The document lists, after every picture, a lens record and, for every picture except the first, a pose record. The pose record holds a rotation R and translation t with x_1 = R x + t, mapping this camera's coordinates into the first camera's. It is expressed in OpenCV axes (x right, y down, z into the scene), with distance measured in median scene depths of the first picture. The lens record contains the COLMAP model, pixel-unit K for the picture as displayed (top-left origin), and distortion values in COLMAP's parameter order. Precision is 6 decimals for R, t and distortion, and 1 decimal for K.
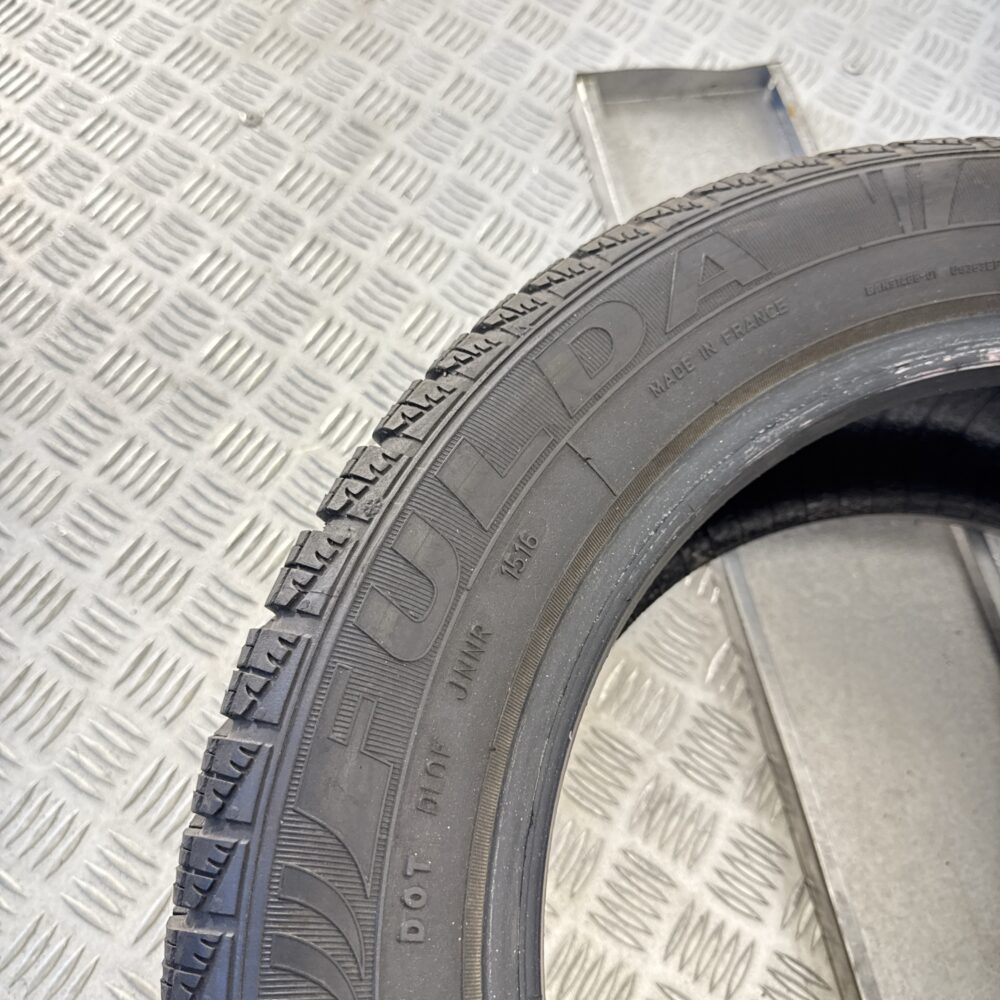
lens RADIAL K [[964.0, 0, 500.0], [0, 964.0, 500.0], [0, 0, 1]] dist [0.114568, -0.273050]
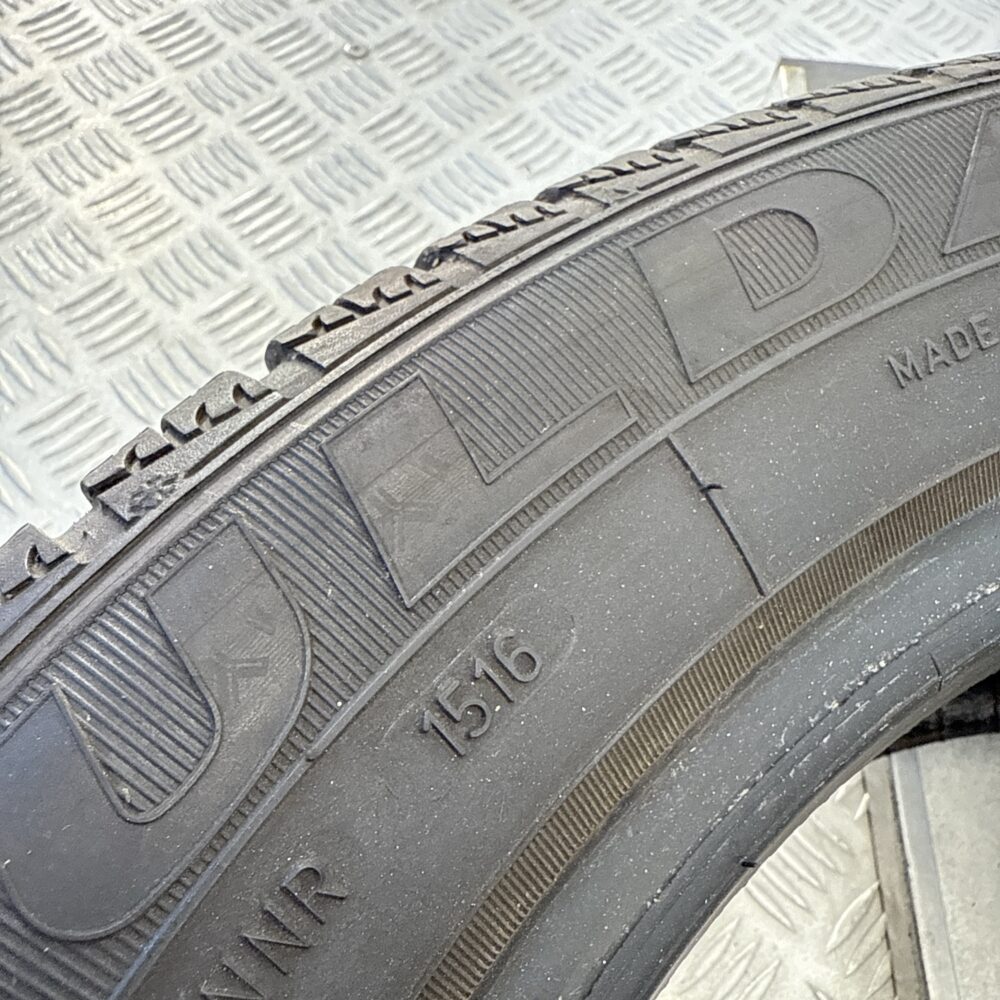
lens RADIAL K [[957.8, 0, 500.0], [0, 957.8, 500.0], [0, 0, 1]] dist [0.003971, 0.008365]
pose [[0.972748, 0.197135, -0.122060, 0.051973], [-0.208042, 0.974497, -0.084102, 0.012992], [0.102368, 0.107203, 0.988953, 0.565125]]
